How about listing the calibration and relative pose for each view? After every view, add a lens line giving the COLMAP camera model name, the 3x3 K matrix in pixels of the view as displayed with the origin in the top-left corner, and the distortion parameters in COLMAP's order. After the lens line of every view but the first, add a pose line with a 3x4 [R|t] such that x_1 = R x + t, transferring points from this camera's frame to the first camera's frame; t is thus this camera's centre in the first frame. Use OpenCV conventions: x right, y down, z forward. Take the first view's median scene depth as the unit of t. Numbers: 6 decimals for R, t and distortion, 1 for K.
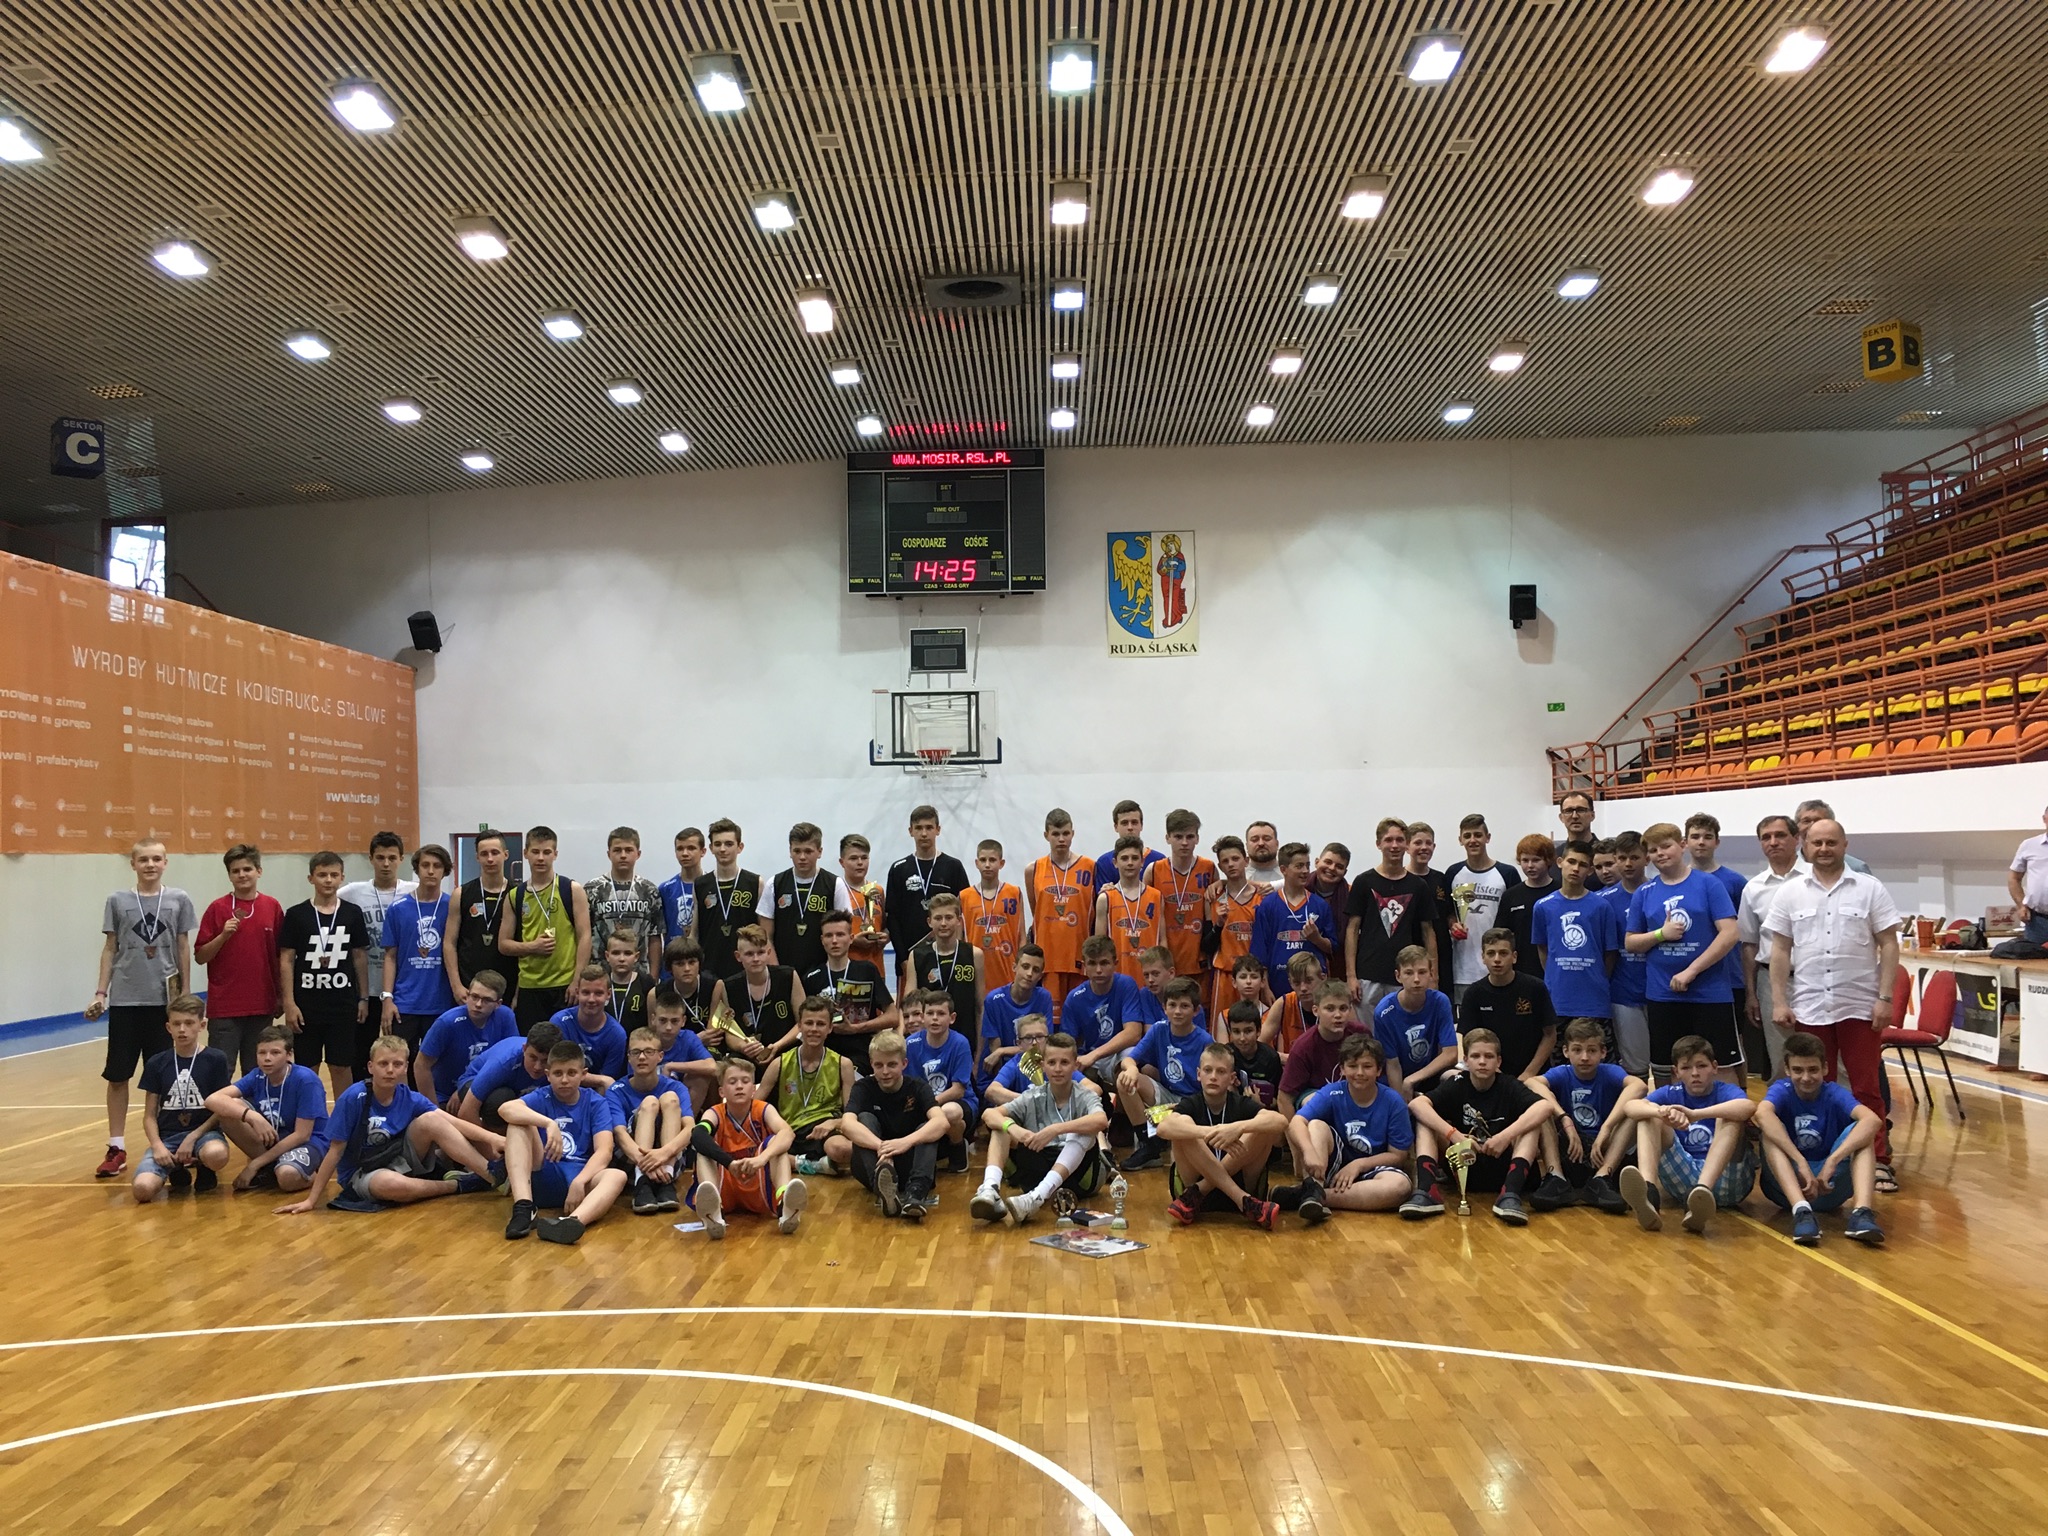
lens RADIAL K [[1749.4, 0, 1031.3], [0, 1749.4, 773.2], [0, 0, 1]] dist [0.084177, -0.113771]
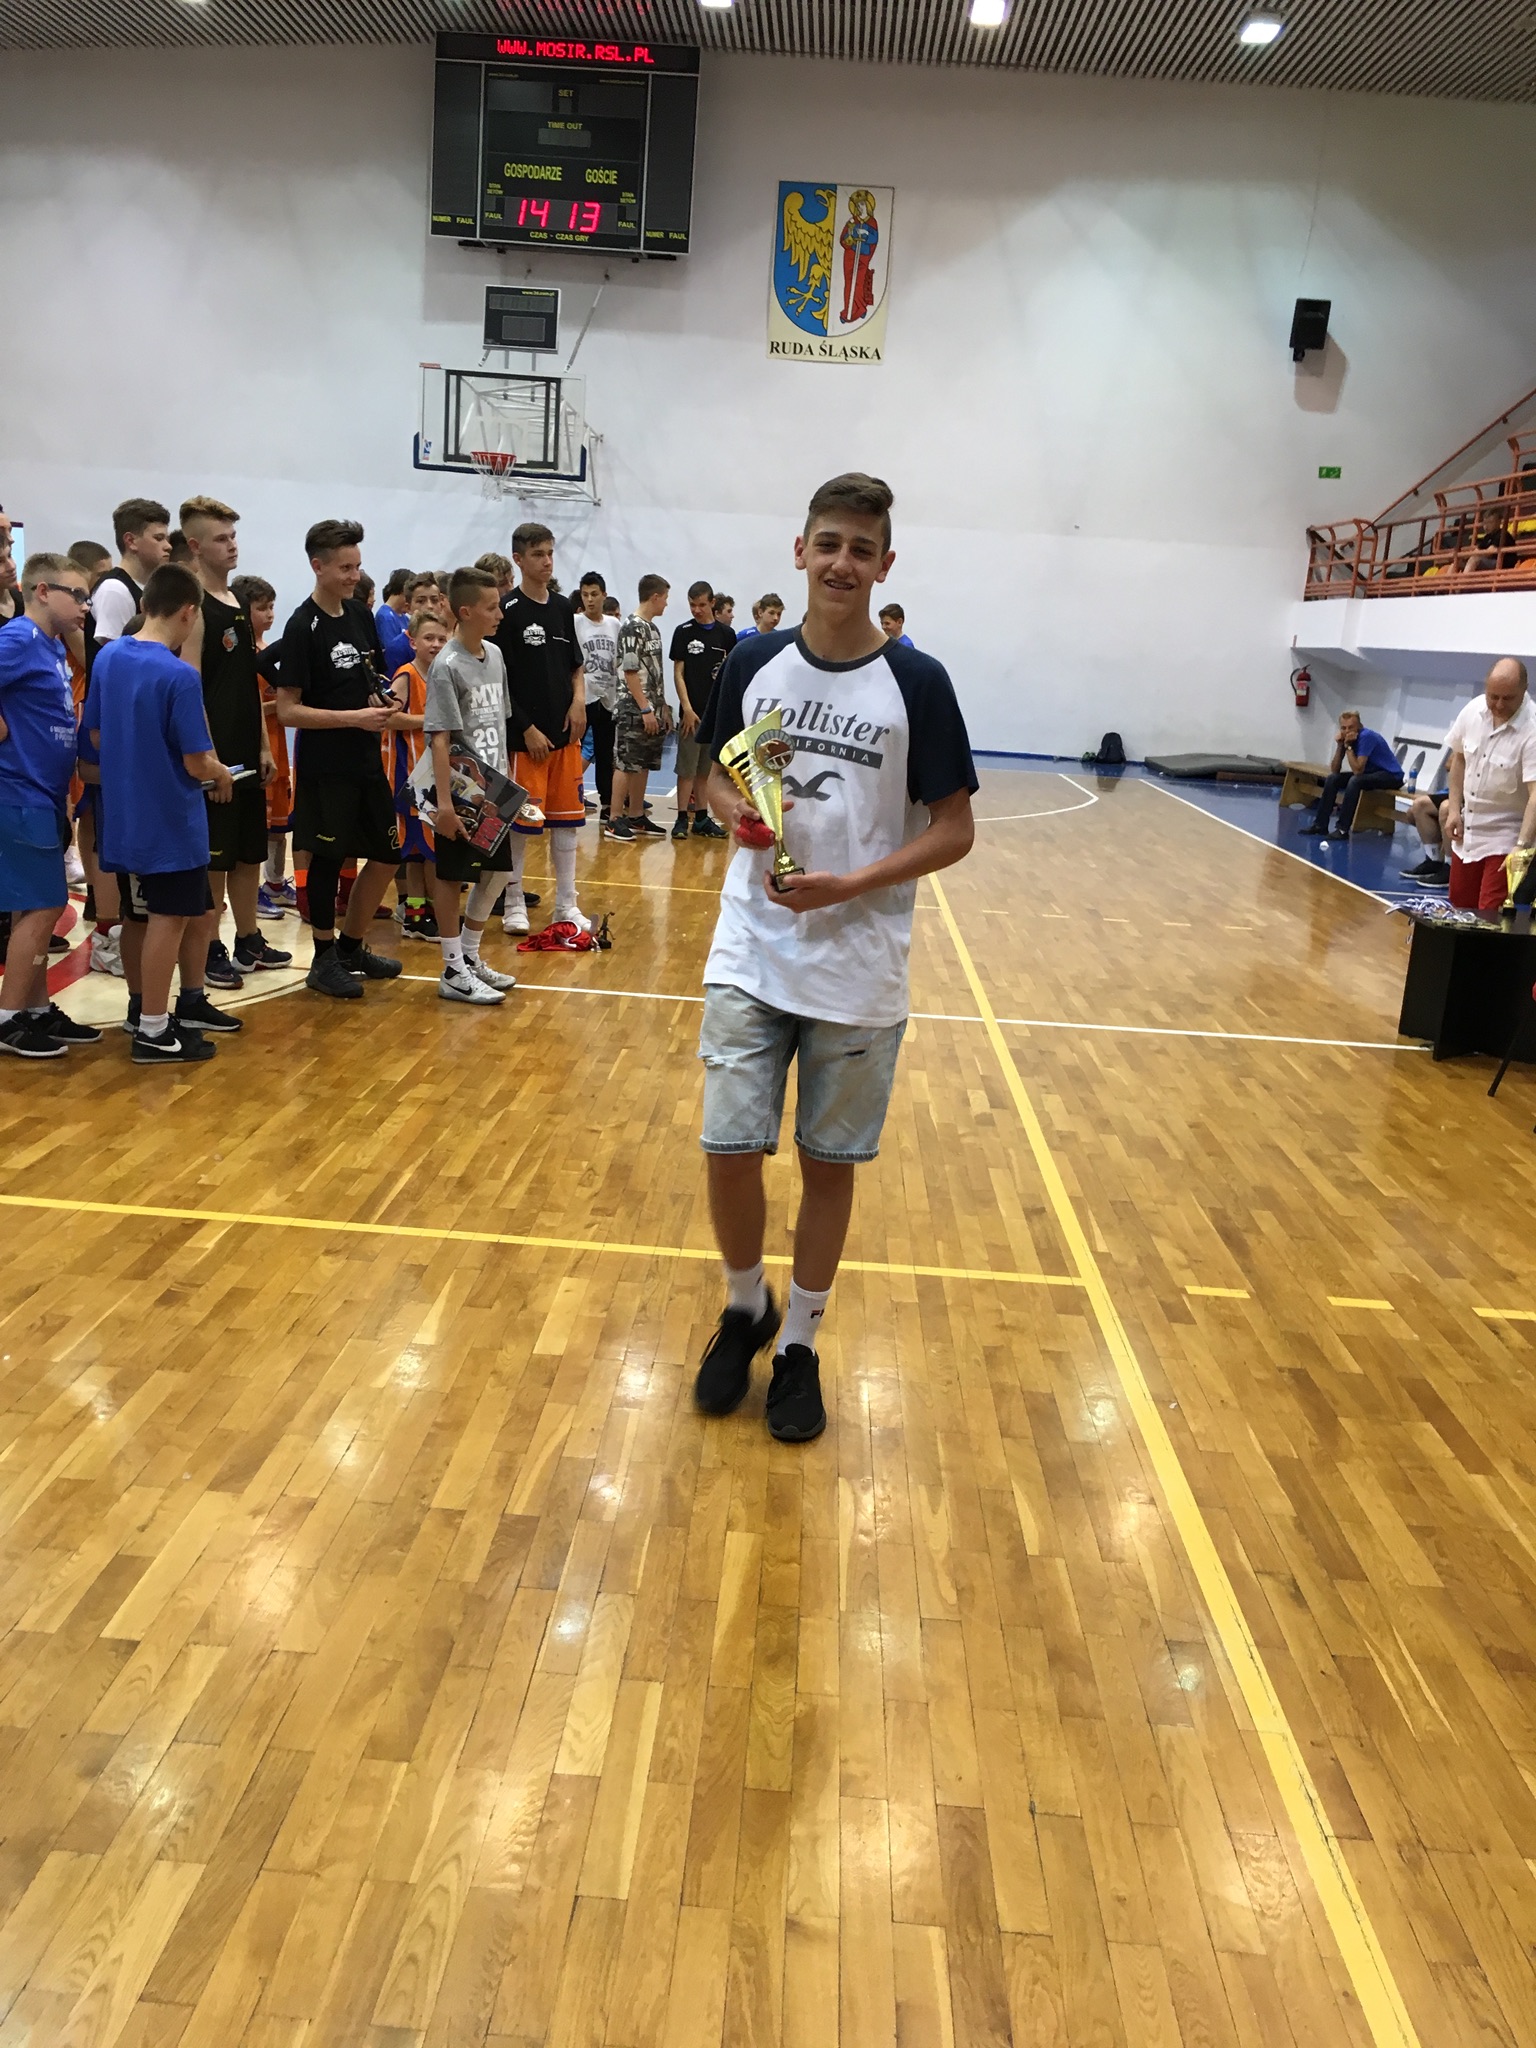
lens RADIAL K [[1749.4, 0, 755.7], [0, 1749.4, 1018.1], [0, 0, 1]] dist [0.084177, -0.113771]
pose [[0.995831, 0.090309, -0.012820, 0.077452], [-0.083748, 0.960935, 0.263801, 0.009108], [0.036142, -0.261627, 0.964492, 0.172723]]
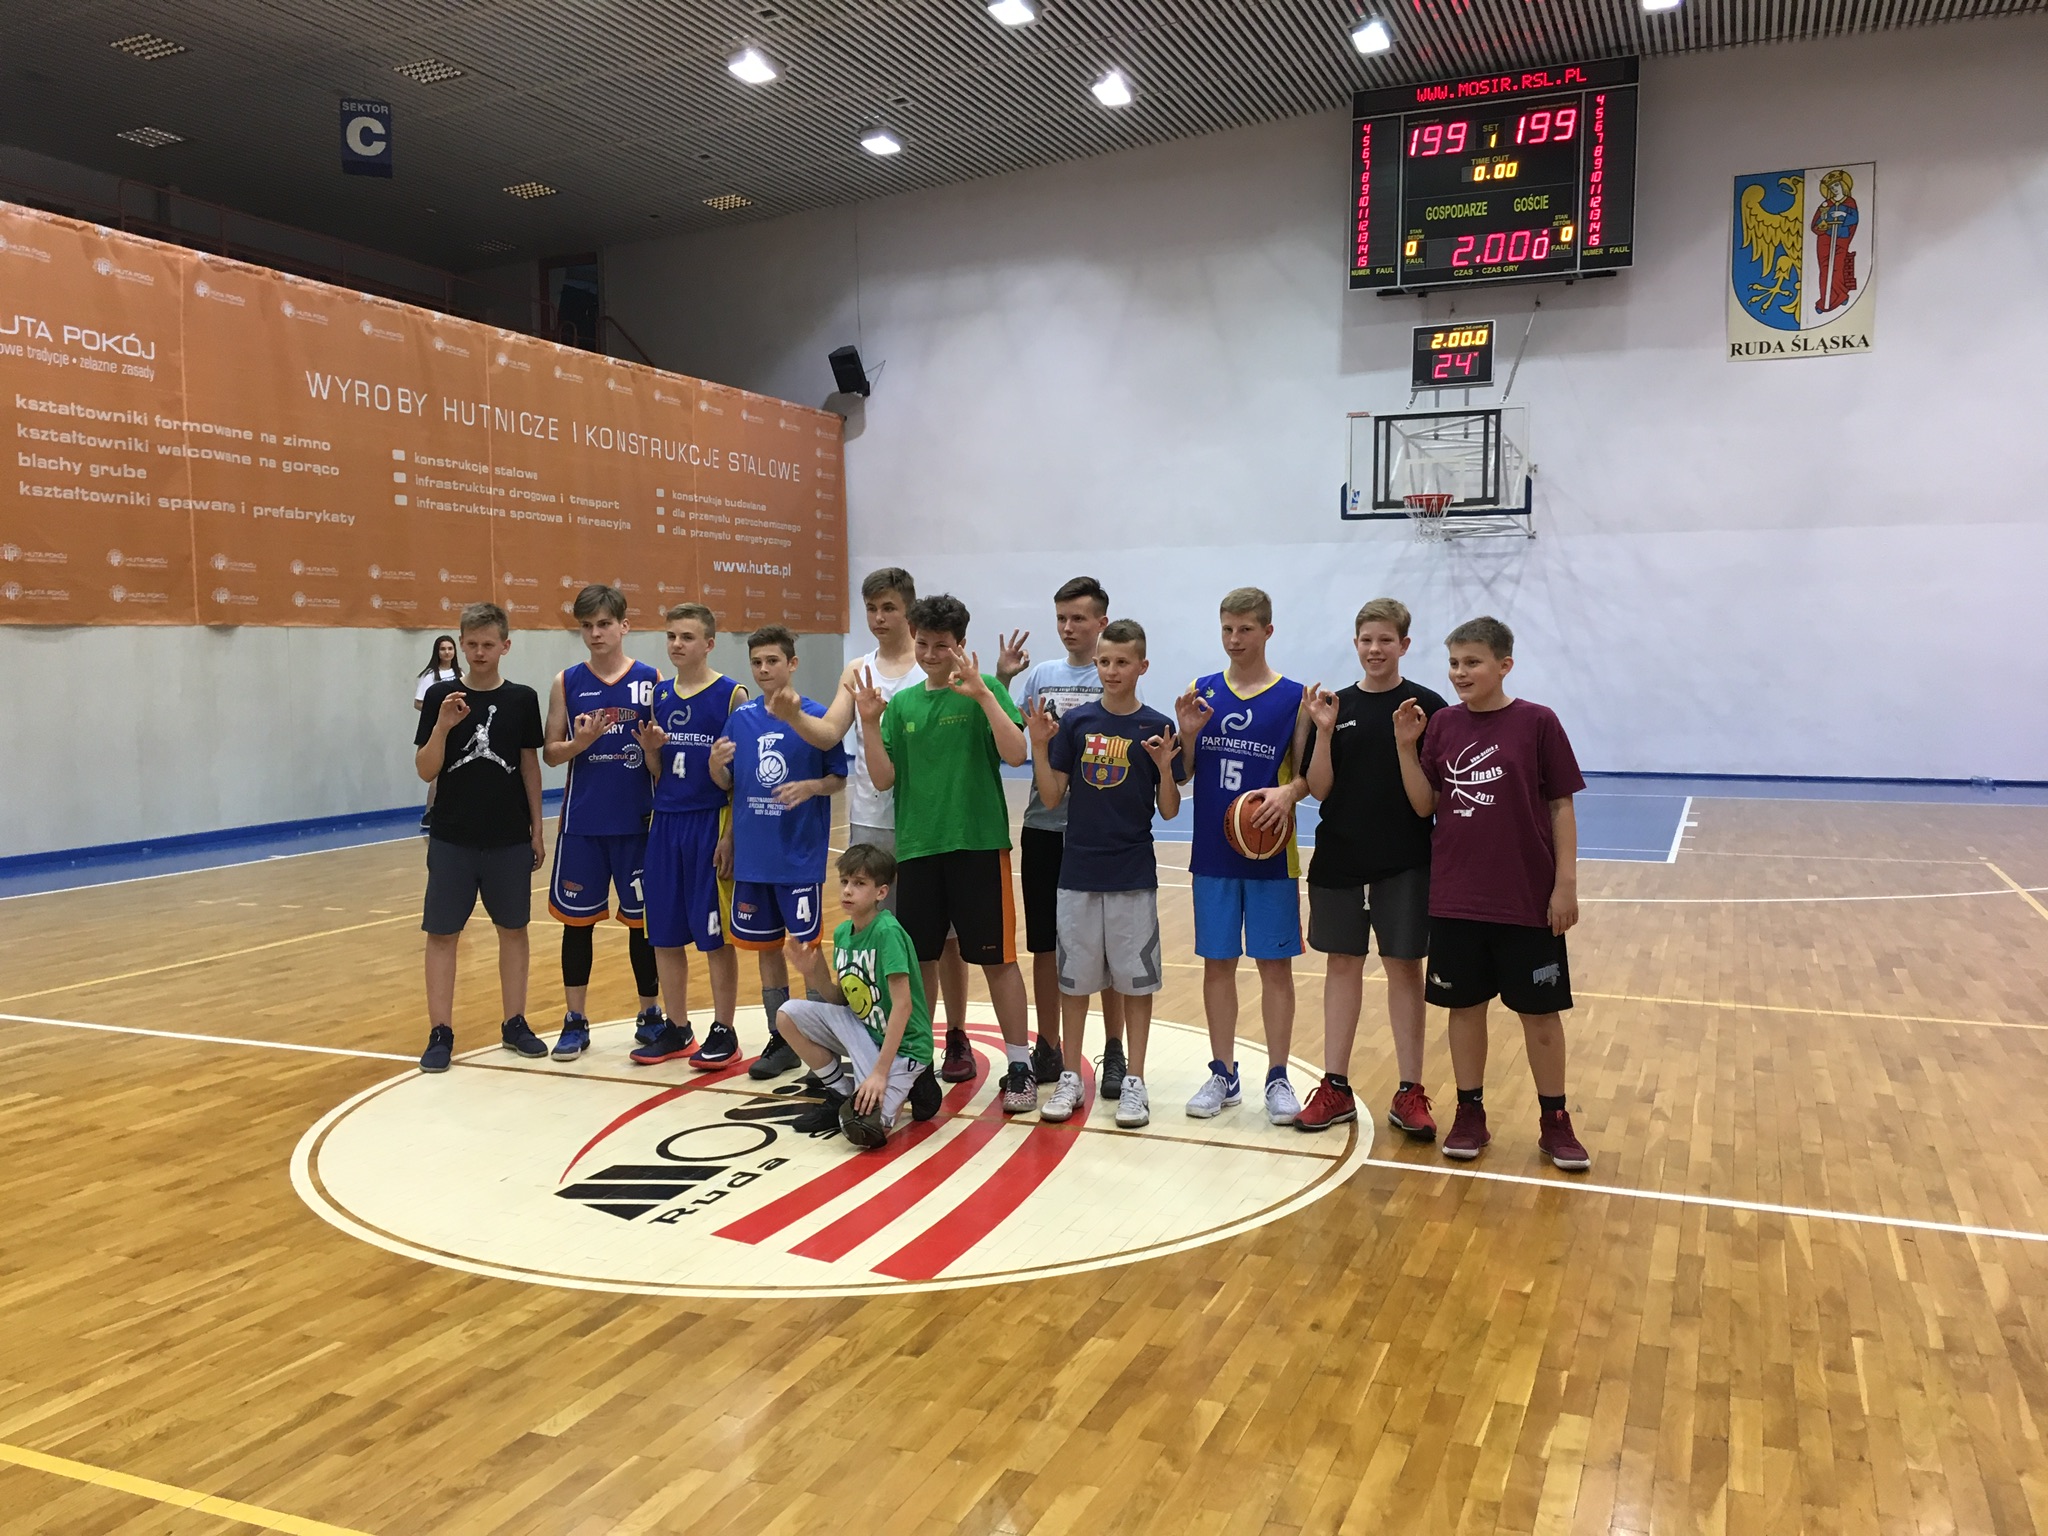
lens RADIAL K [[1749.4, 0, 1016.6], [0, 1749.4, 781.5], [0, 0, 1]] dist [0.084177, -0.113771]
pose [[0.930264, 0.041573, -0.364528, 0.046148], [0.004613, 0.992156, 0.124924, 0.010112], [0.366862, -0.117894, 0.922775, 0.232900]]
